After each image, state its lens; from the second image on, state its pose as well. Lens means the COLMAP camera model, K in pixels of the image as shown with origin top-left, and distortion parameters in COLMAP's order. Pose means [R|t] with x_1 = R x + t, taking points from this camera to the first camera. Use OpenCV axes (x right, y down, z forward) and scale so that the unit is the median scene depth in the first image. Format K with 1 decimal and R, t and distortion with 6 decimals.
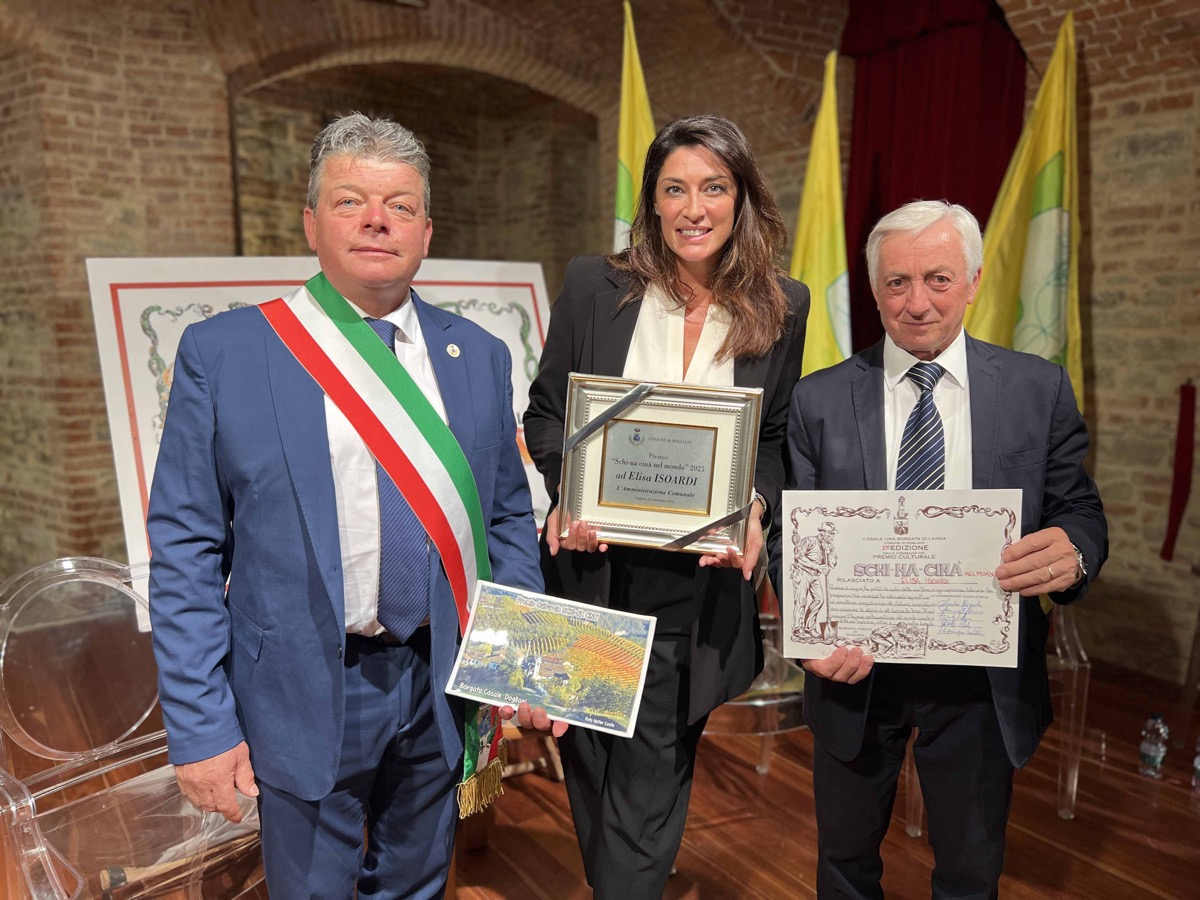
lens RADIAL K [[915.4, 0, 600.0], [0, 915.4, 450.0], [0, 0, 1]] dist [0.036132, -0.040778]
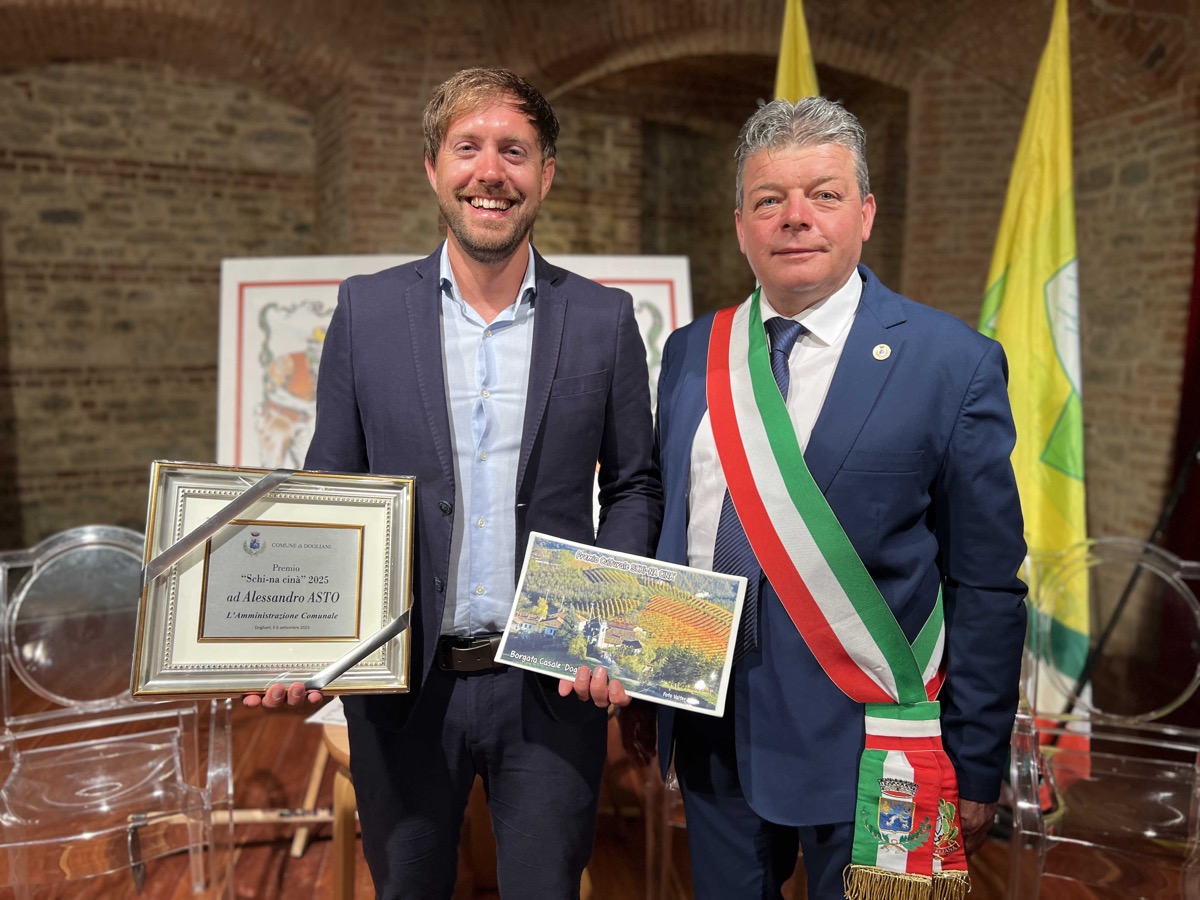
lens RADIAL K [[915.4, 0, 600.0], [0, 915.4, 450.0], [0, 0, 1]] dist [0.036132, -0.040778]
pose [[0.887115, 0.074985, -0.455417, 0.203765], [-0.077101, 0.996926, 0.013960, -0.016539], [0.455064, 0.022729, 0.890169, 0.123156]]
